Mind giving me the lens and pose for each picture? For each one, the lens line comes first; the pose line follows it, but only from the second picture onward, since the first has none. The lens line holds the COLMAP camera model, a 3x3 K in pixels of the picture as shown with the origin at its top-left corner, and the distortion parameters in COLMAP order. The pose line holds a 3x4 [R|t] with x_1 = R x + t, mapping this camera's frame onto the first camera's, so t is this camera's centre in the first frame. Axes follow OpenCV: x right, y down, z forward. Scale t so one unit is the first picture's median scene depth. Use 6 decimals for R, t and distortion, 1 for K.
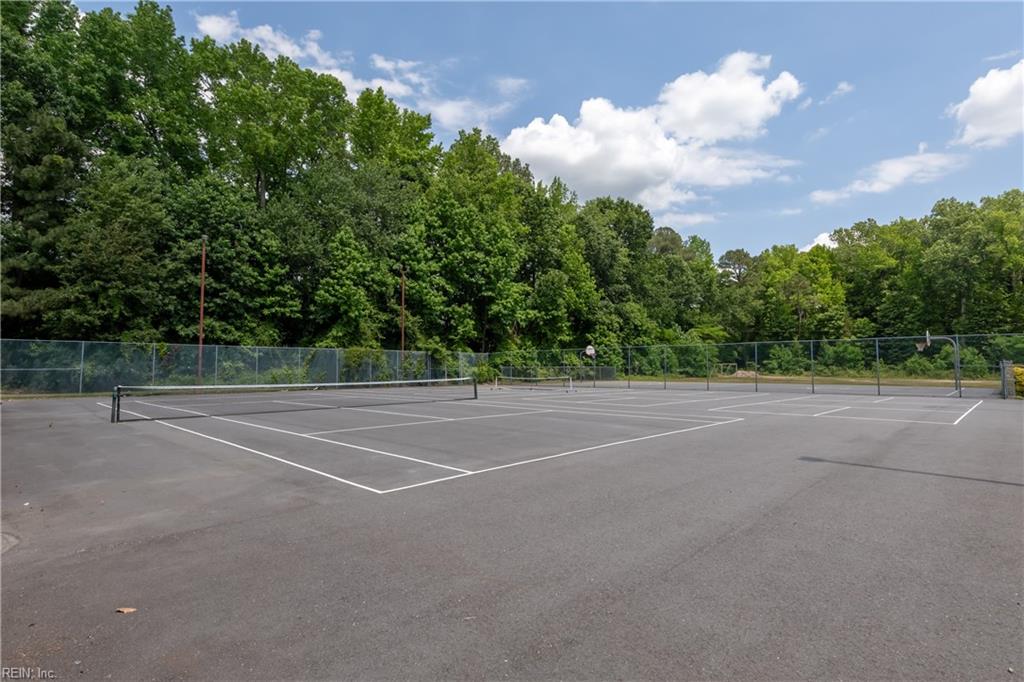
lens RADIAL K [[501.9, 0, 510.0], [0, 501.9, 346.4], [0, 0, 1]] dist [-0.000277, -0.000169]
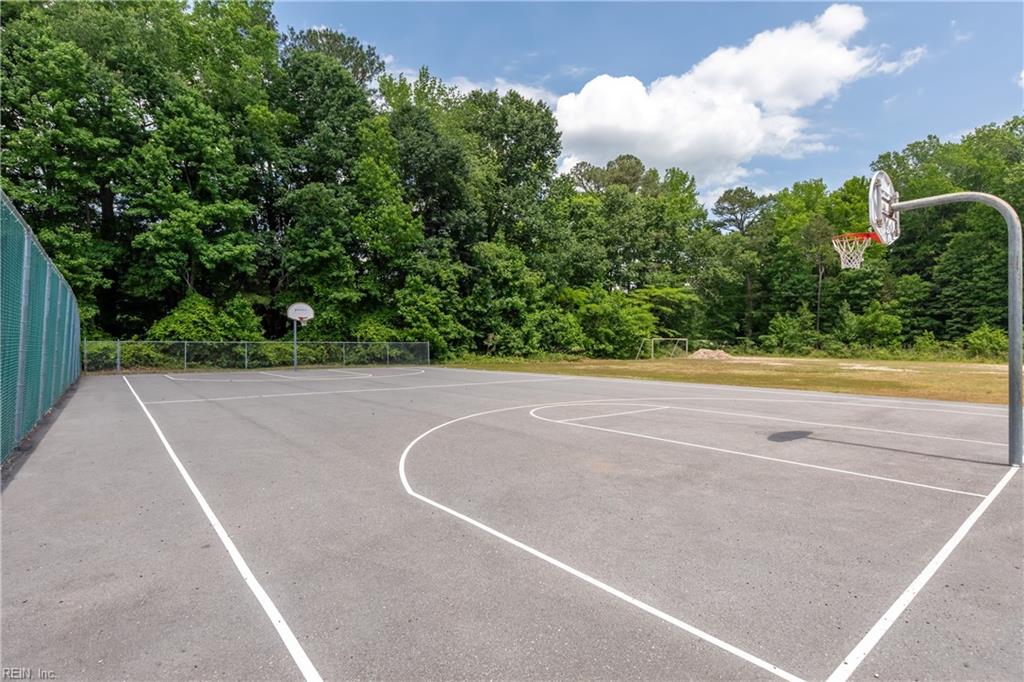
lens RADIAL K [[505.8, 0, 512.0], [0, 505.8, 341.0], [0, 0, 1]] dist [0.002196, 0.000614]
pose [[0.993974, 0.002282, -0.109593, 0.236731], [0.001322, 0.999461, 0.032803, 0.012479], [0.109609, -0.032750, 0.993435, 0.244117]]
